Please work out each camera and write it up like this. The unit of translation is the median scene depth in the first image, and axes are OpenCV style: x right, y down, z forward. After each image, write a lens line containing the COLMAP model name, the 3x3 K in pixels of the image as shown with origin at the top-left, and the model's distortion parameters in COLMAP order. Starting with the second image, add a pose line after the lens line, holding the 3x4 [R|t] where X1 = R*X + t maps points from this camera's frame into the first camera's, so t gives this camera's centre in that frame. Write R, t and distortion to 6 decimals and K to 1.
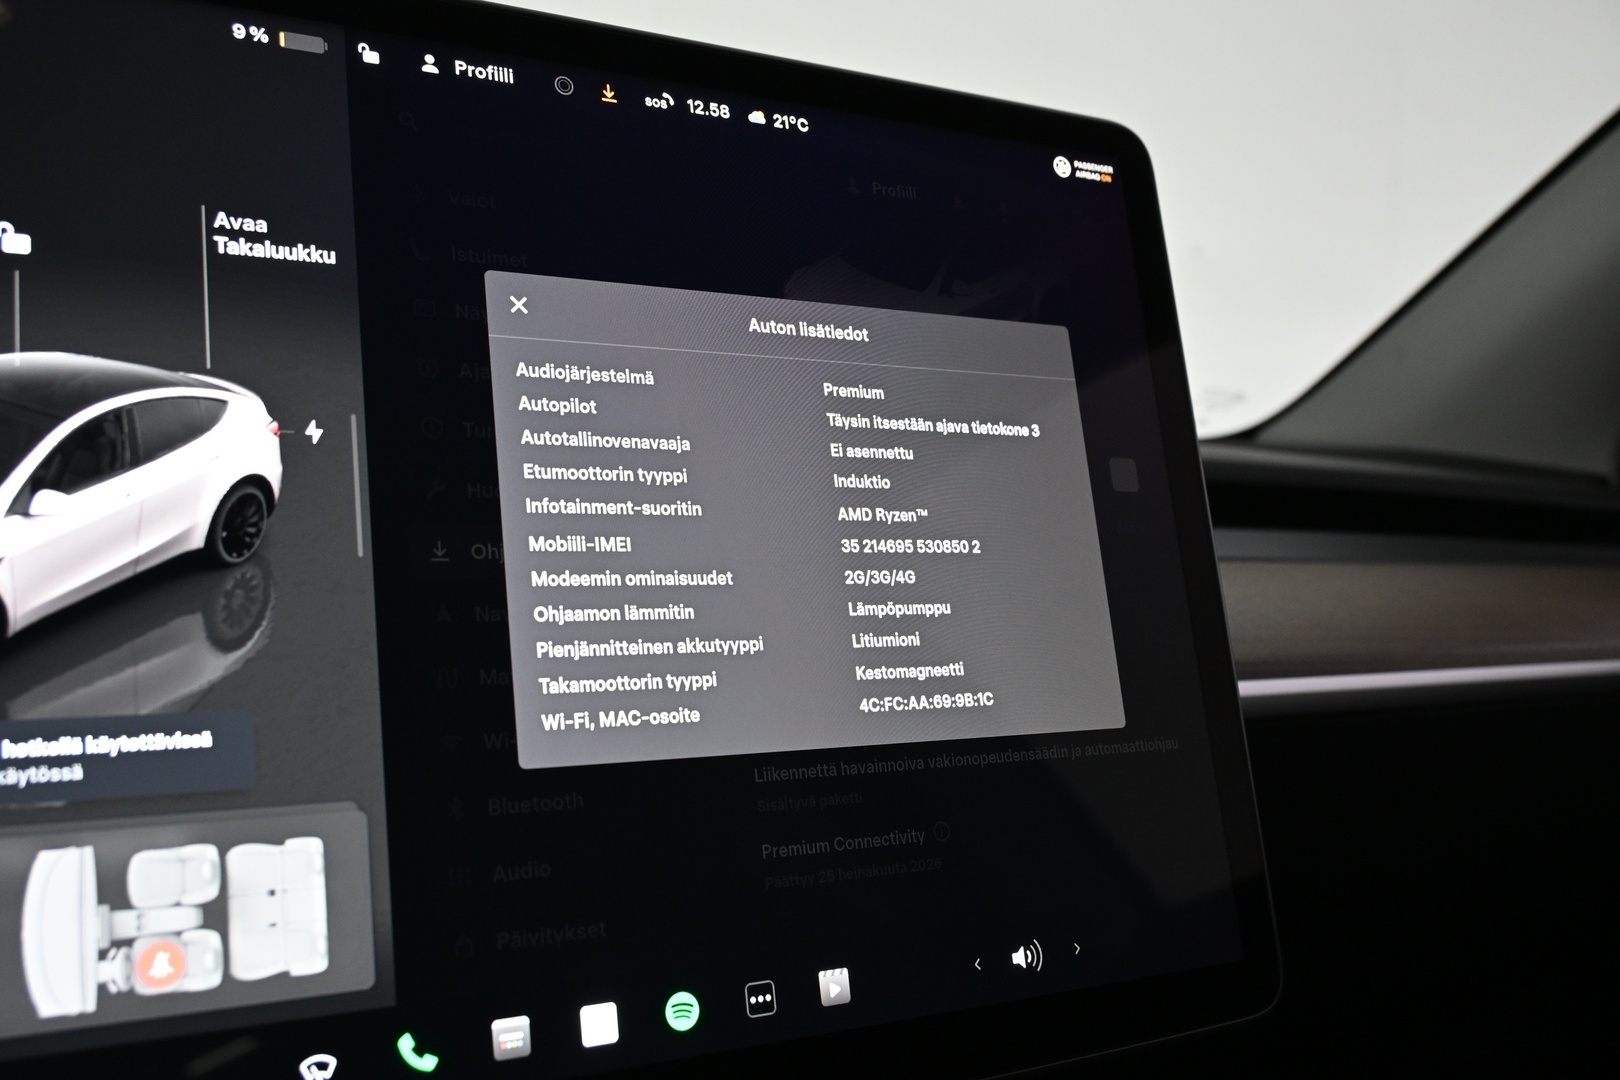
lens RADIAL K [[1589.8, 0, 810.0], [0, 1589.8, 540.0], [0, 0, 1]] dist [0.013198, -0.003922]
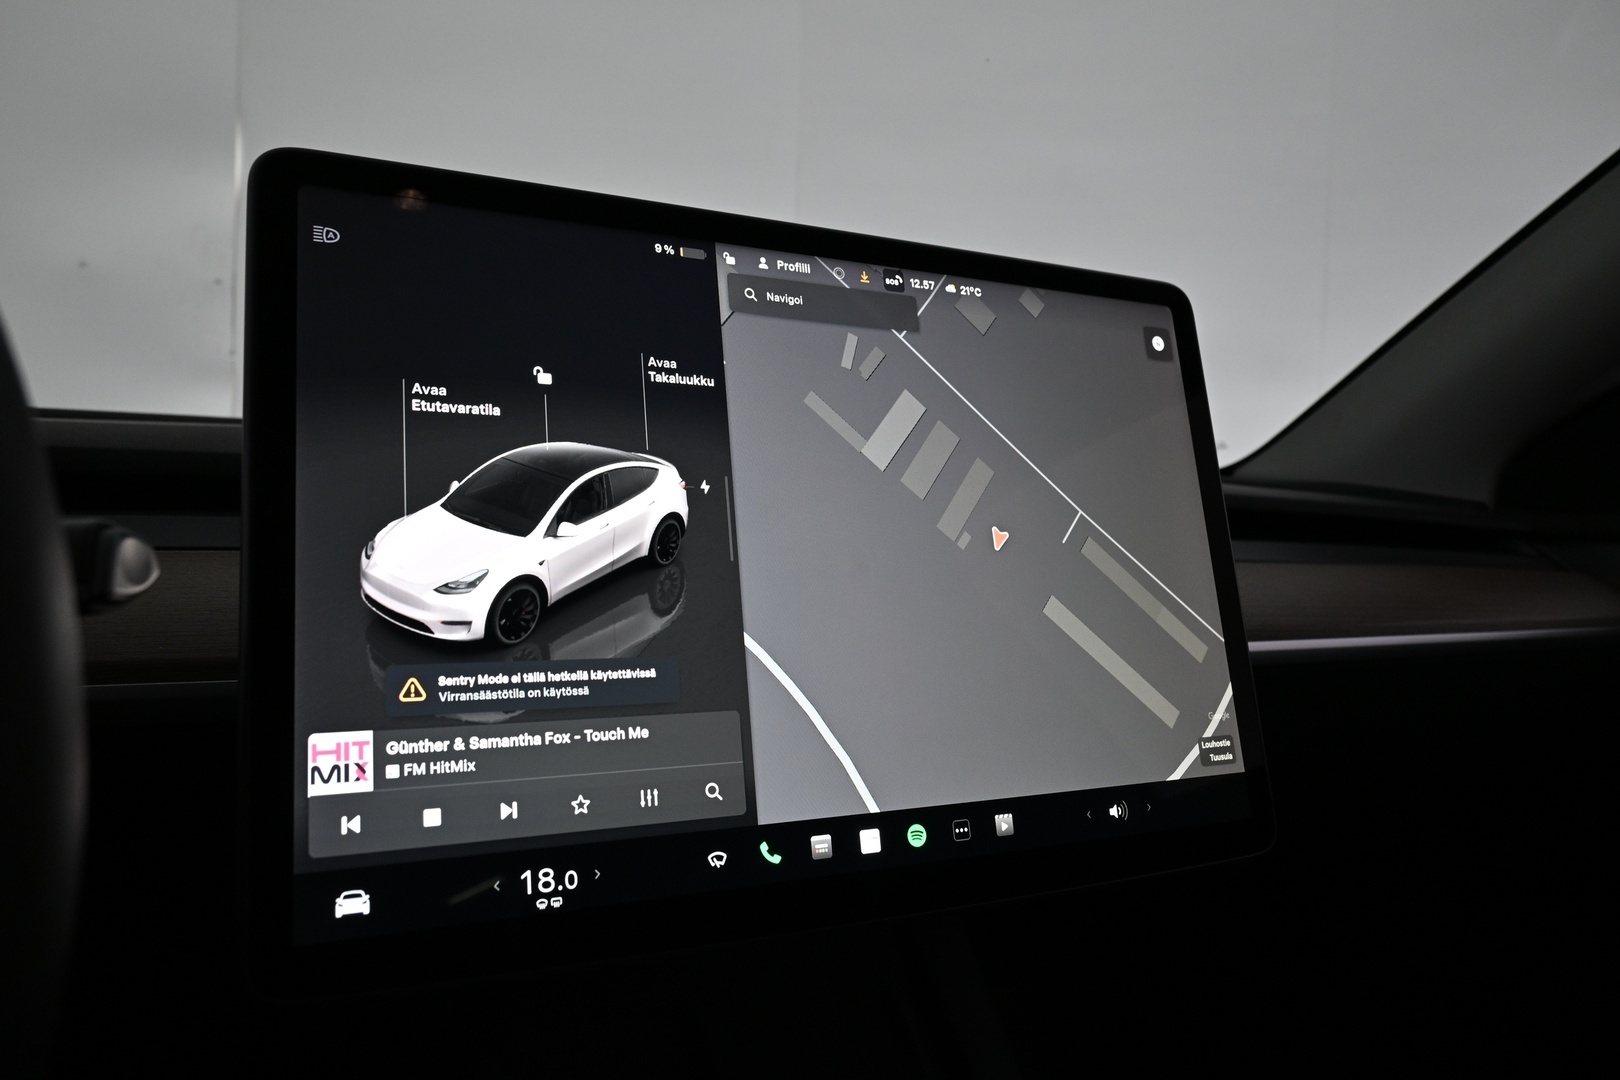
lens RADIAL K [[1137.3, 0, 810.0], [0, 1137.3, 540.0], [0, 0, 1]] dist [0.001562, 0.001496]
pose [[0.997814, 0.009497, -0.065400, -0.124619], [-0.009148, 0.999942, 0.005624, -0.019946], [0.065450, -0.005013, 0.997843, -0.205741]]
